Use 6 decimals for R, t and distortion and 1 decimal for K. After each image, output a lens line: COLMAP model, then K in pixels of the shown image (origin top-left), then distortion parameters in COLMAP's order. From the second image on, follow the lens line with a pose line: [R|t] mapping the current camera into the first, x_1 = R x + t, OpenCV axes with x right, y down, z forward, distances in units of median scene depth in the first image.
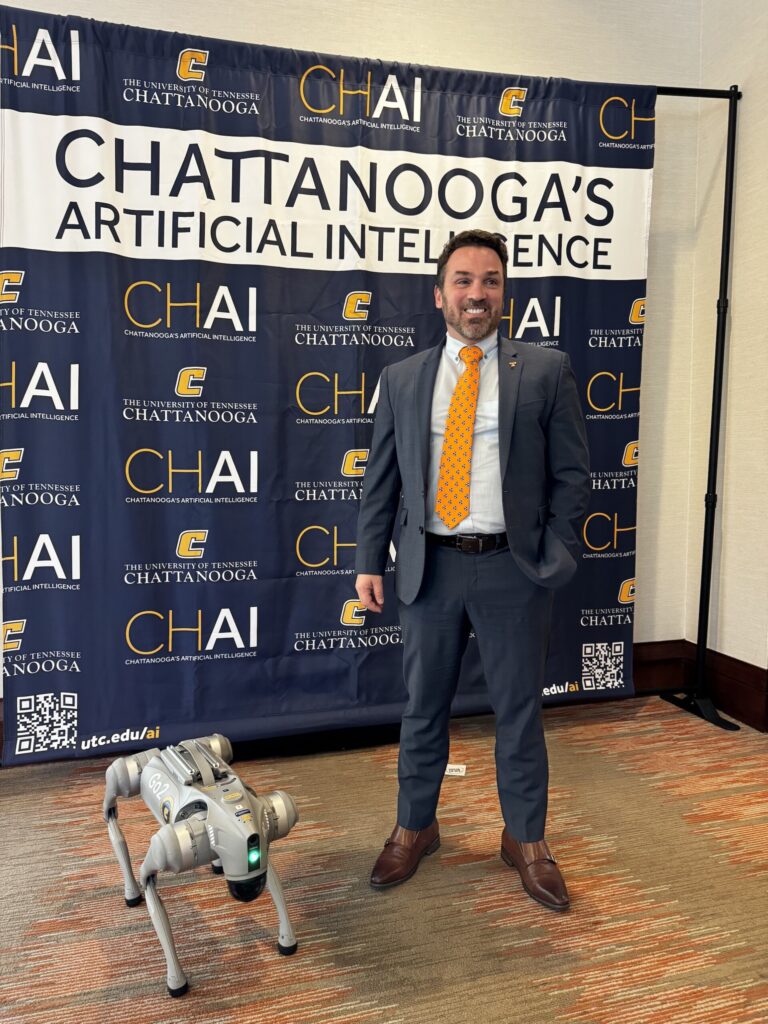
lens RADIAL K [[723.7, 0, 381.3], [0, 723.7, 515.4], [0, 0, 1]] dist [0.058226, -0.057757]
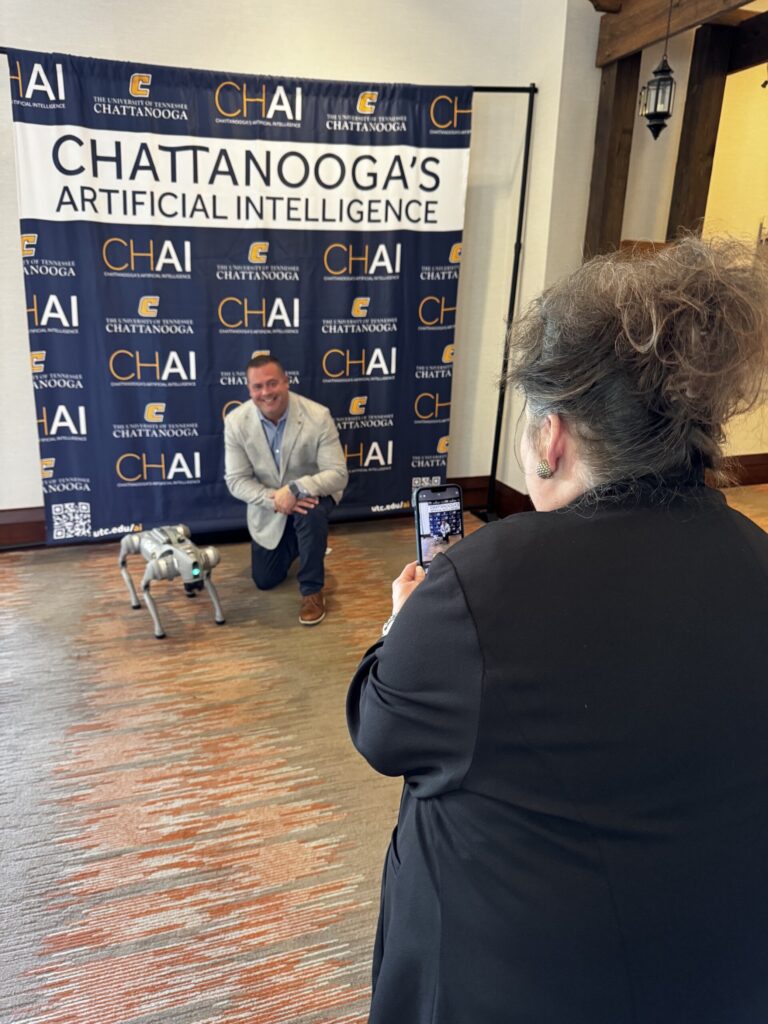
lens RADIAL K [[723.7, 0, 365.3], [0, 723.7, 510.8], [0, 0, 1]] dist [0.058226, -0.057757]
pose [[0.999173, 0.009354, 0.039583, 0.135179], [-0.017931, 0.974826, 0.222245, -0.112372], [-0.036508, -0.222771, 0.974187, -0.604627]]
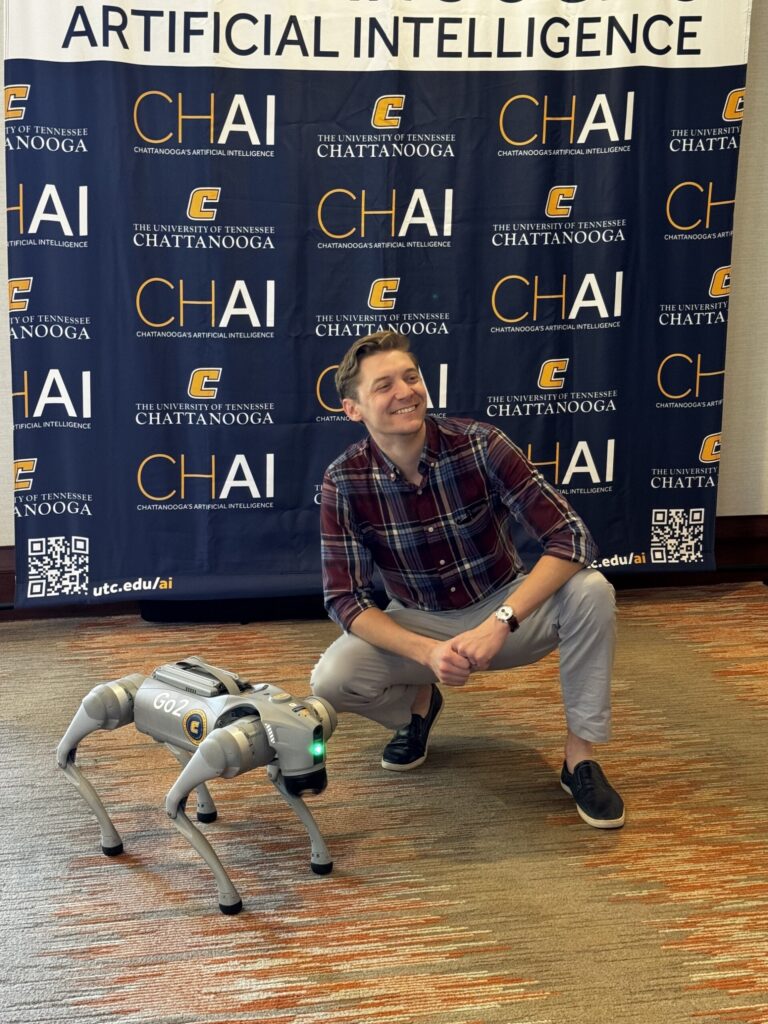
lens RADIAL K [[1431.0, 0, 380.5], [0, 1431.0, 514.2], [0, 0, 1]] dist [0.127653, 0.000000]
pose [[0.996878, 0.021498, -0.075977, 0.103312], [-0.012578, 0.993171, 0.115990, -0.009241], [0.077952, -0.114673, 0.990340, -0.805641]]
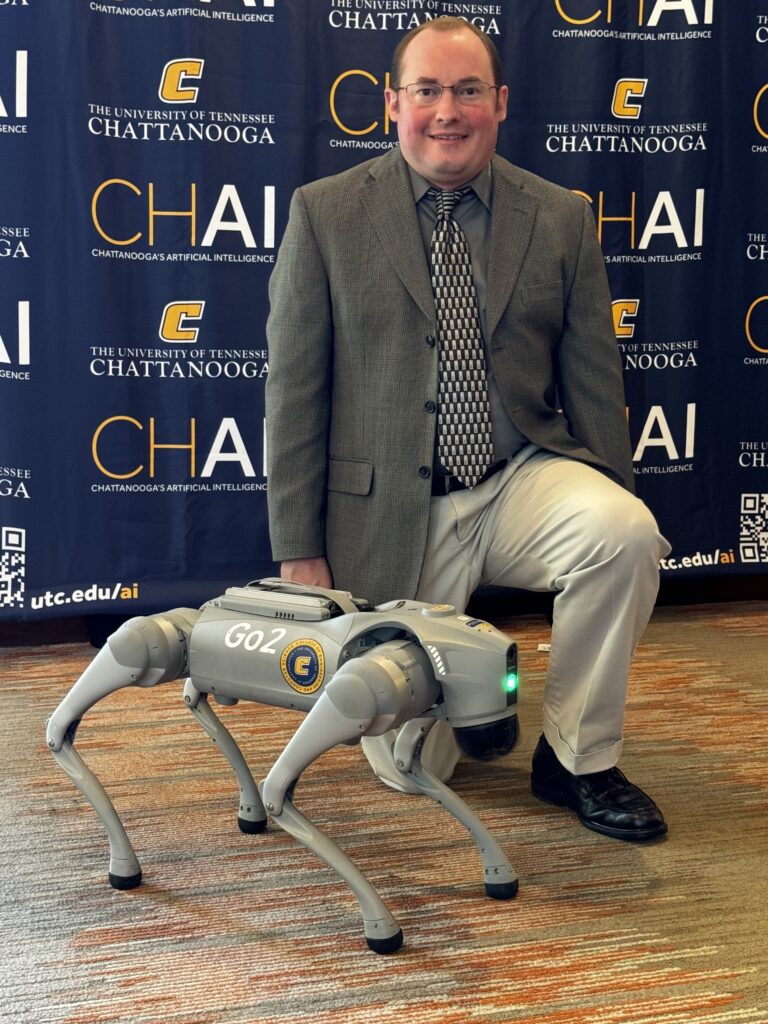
lens RADIAL K [[1431.0, 0, 374.4], [0, 1431.0, 519.6], [0, 0, 1]] dist [0.127653, 0.000000]
pose [[0.999791, -0.002071, 0.020347, -0.105668], [0.001568, 0.999693, 0.024721, 0.196214], [-0.020391, -0.024684, 0.999487, -0.385708]]
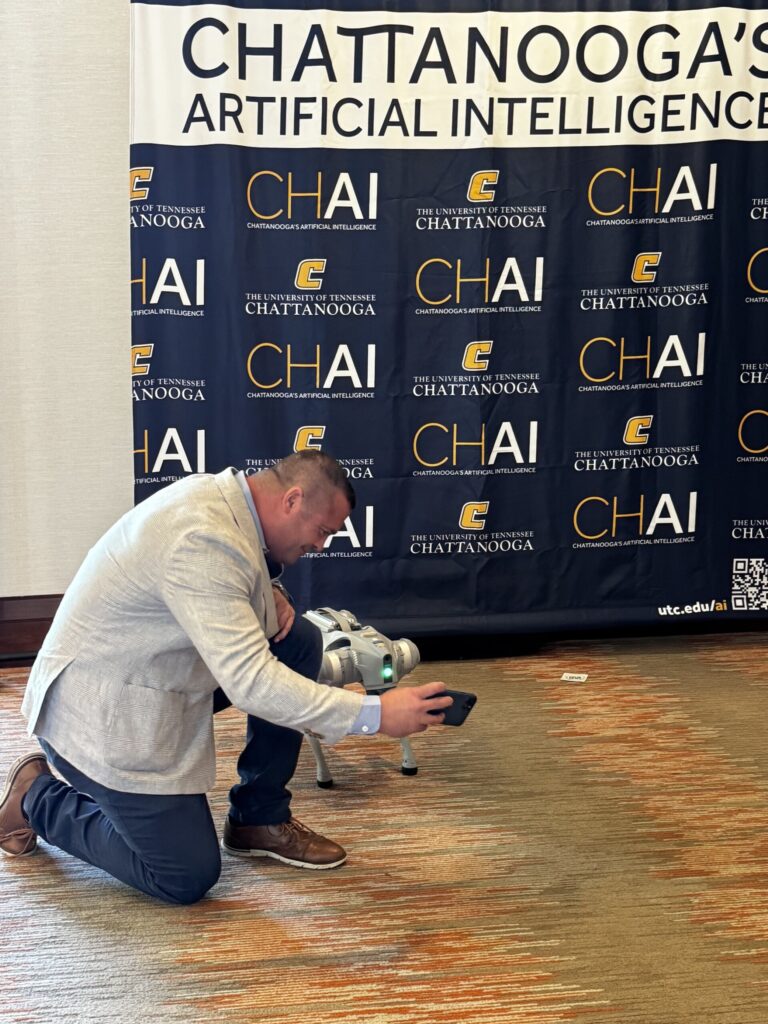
lens RADIAL K [[1297.3, 0, 377.5], [0, 1297.3, 518.0], [0, 0, 1]] dist [0.123238, 0.000000]
pose [[0.991252, 0.022072, -0.130122, 0.062176], [-0.009452, 0.995257, 0.096819, -0.026971], [0.131642, -0.094742, 0.986759, -0.738527]]
